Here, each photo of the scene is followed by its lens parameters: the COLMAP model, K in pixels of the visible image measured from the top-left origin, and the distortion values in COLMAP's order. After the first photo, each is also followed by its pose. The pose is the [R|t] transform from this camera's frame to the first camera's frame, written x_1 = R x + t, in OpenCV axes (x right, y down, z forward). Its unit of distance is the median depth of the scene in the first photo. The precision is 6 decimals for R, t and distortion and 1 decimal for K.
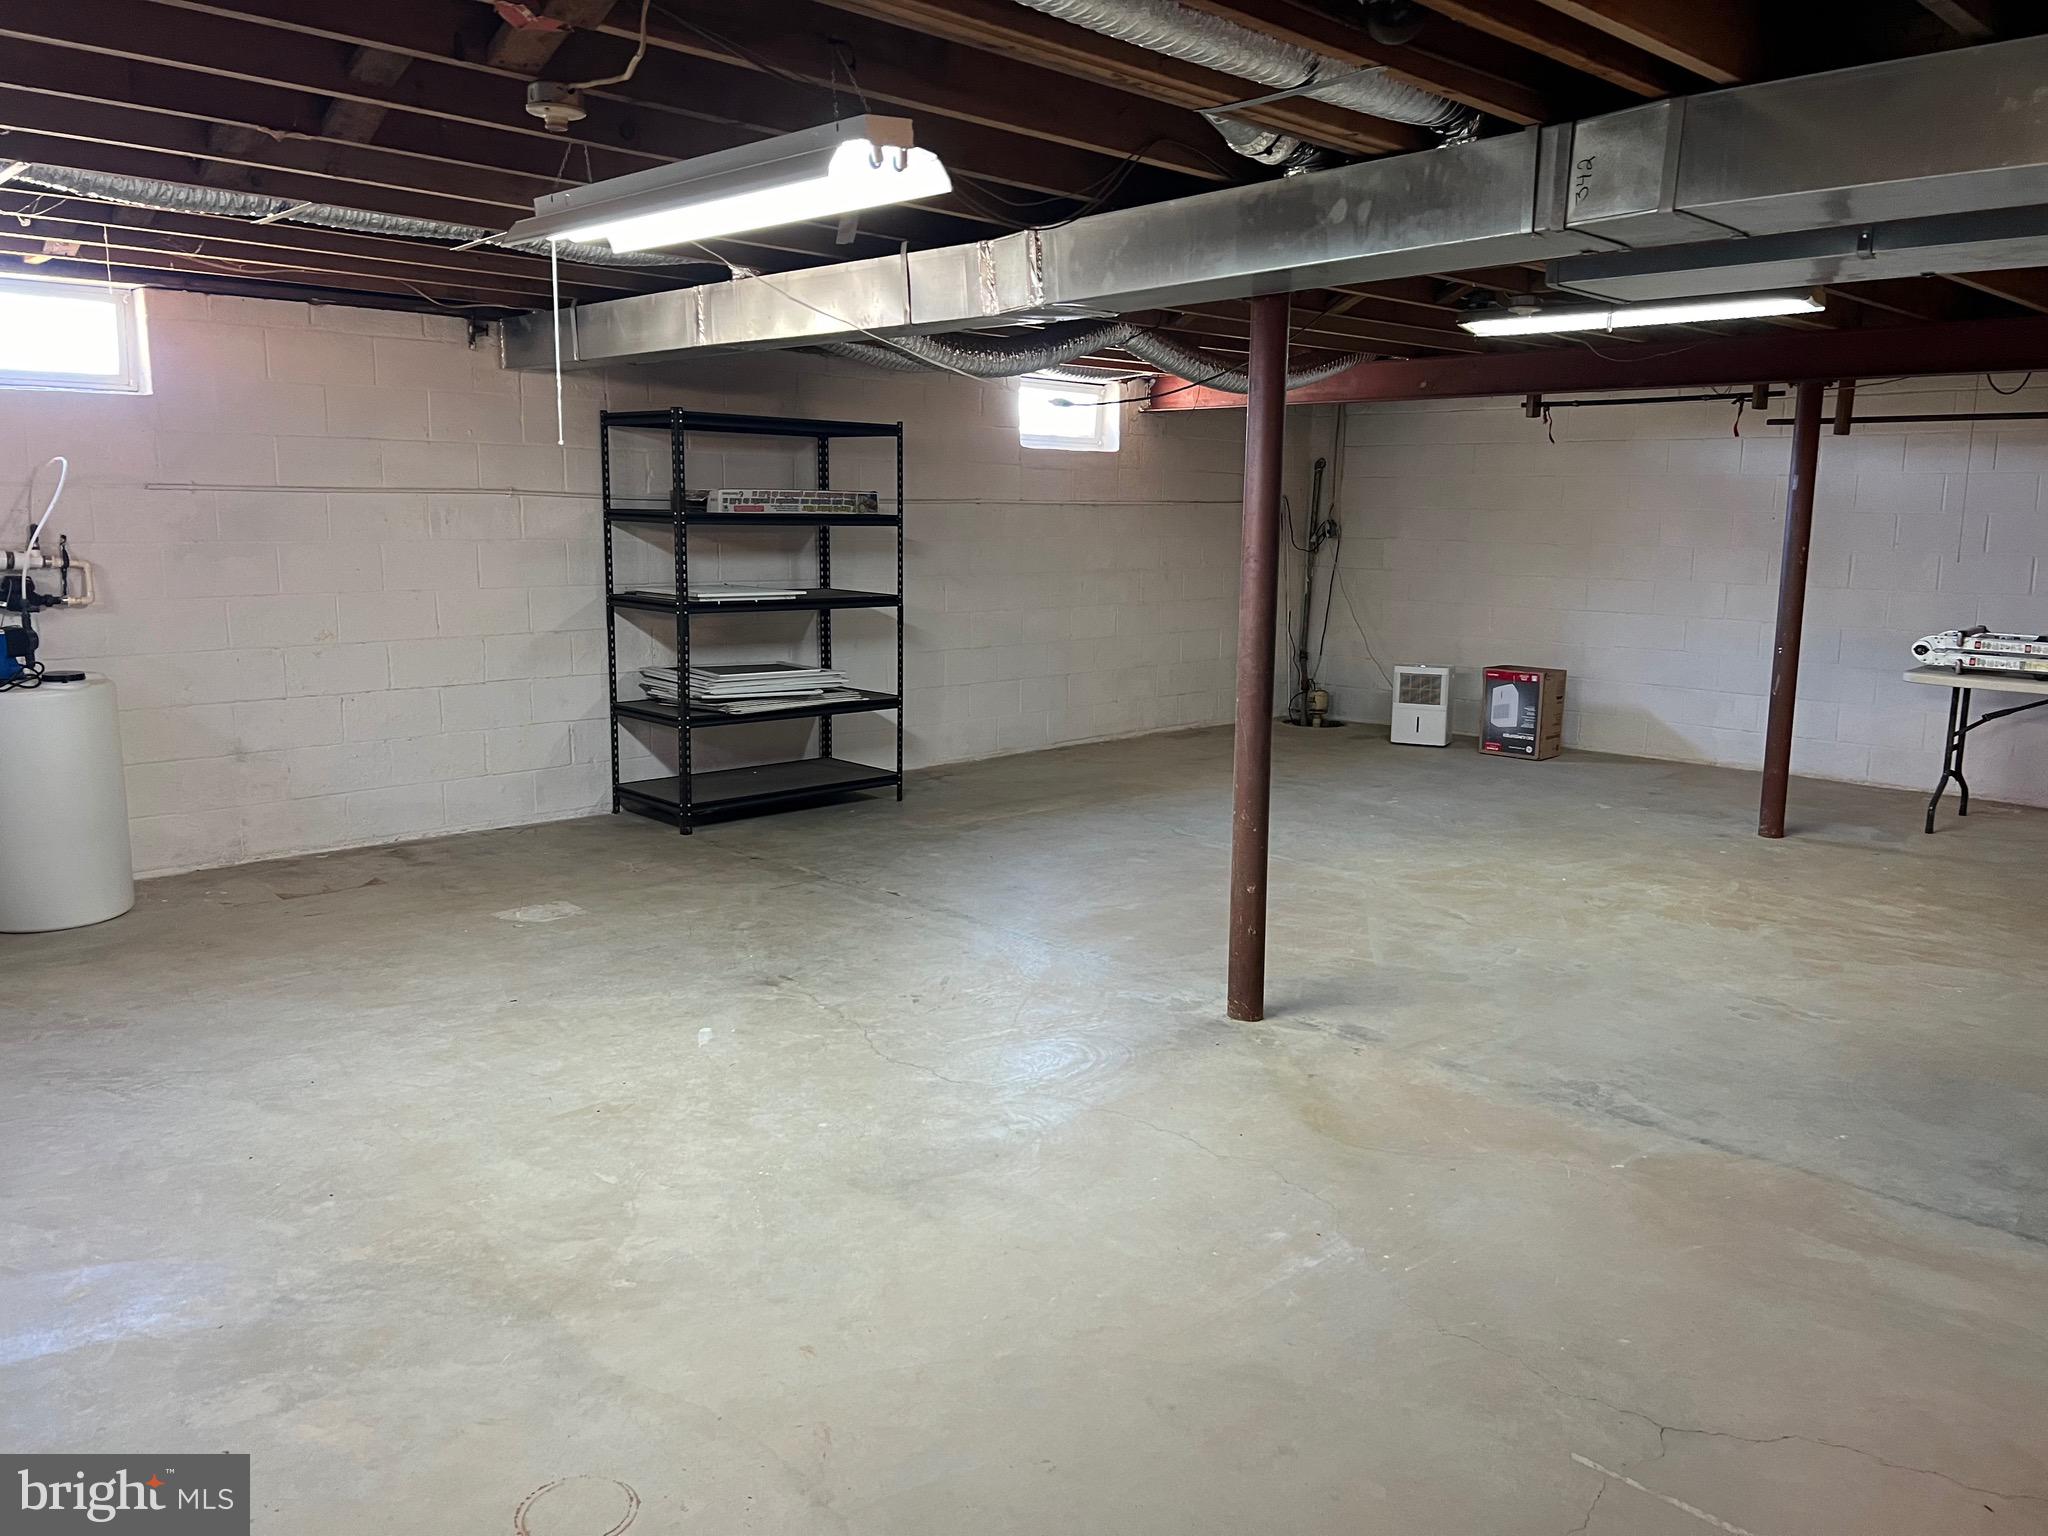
lens RADIAL K [[1532.9, 0, 1014.0], [0, 1532.9, 755.0], [0, 0, 1]] dist [0.057829, -0.056997]
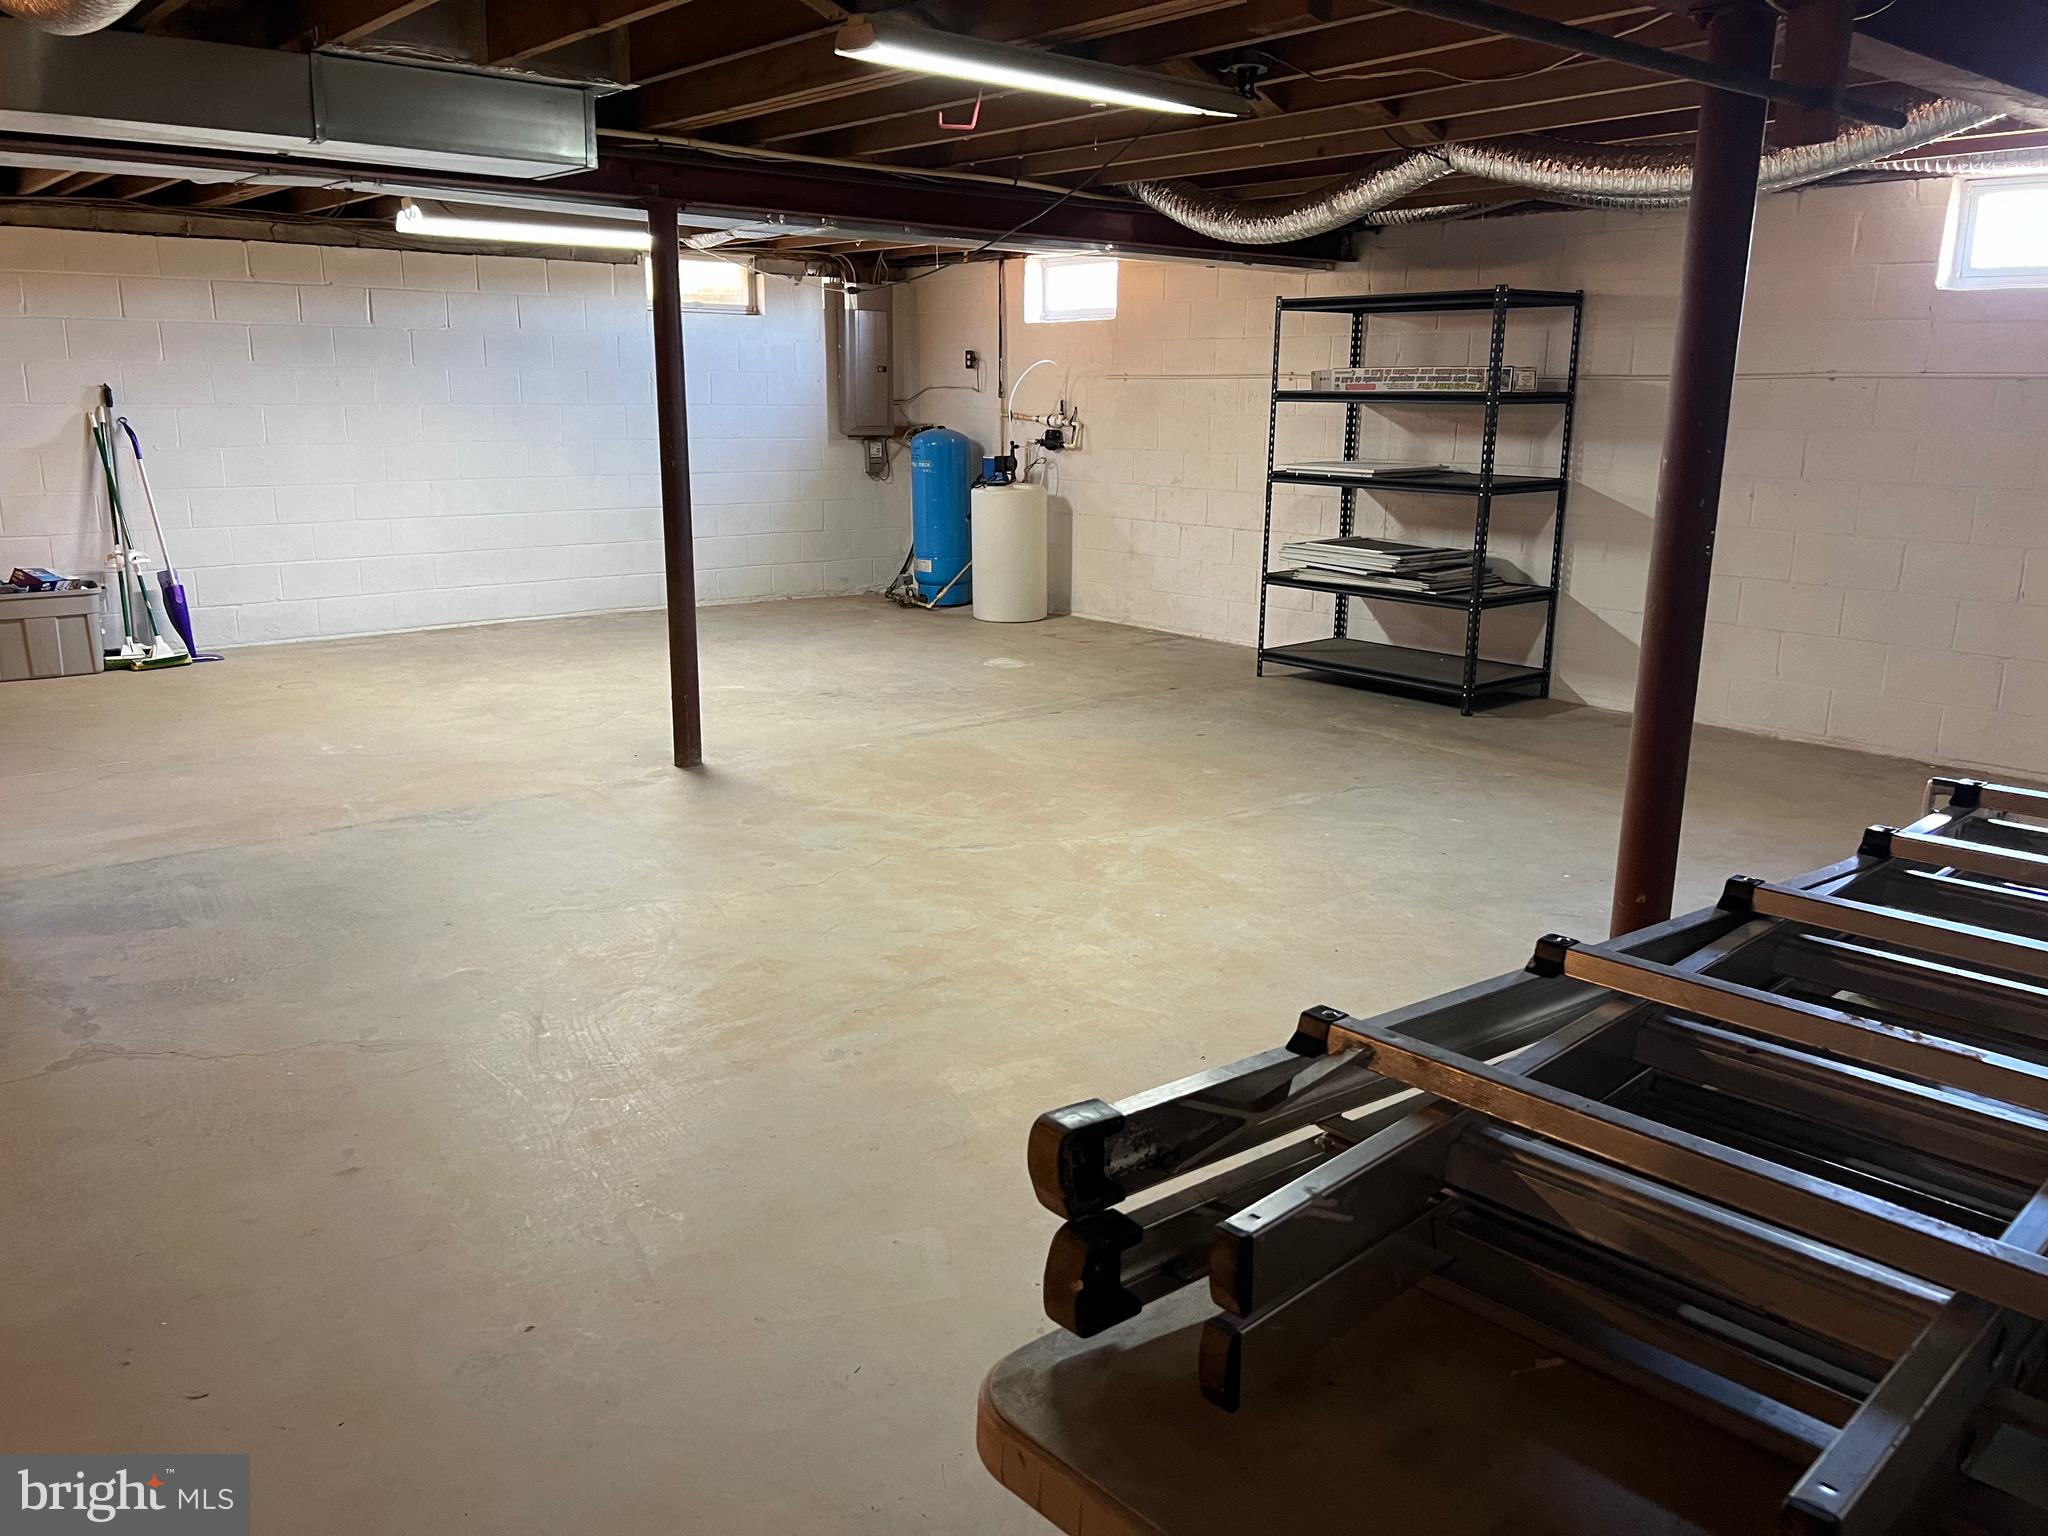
lens RADIAL K [[1532.9, 0, 1014.0], [0, 1532.9, 755.0], [0, 0, 1]] dist [0.057829, -0.056997]
pose [[-0.066579, 0.220730, -0.973060, 0.943978], [-0.168155, 0.958793, 0.228999, -0.125449], [0.983510, 0.178872, -0.026719, 0.873012]]
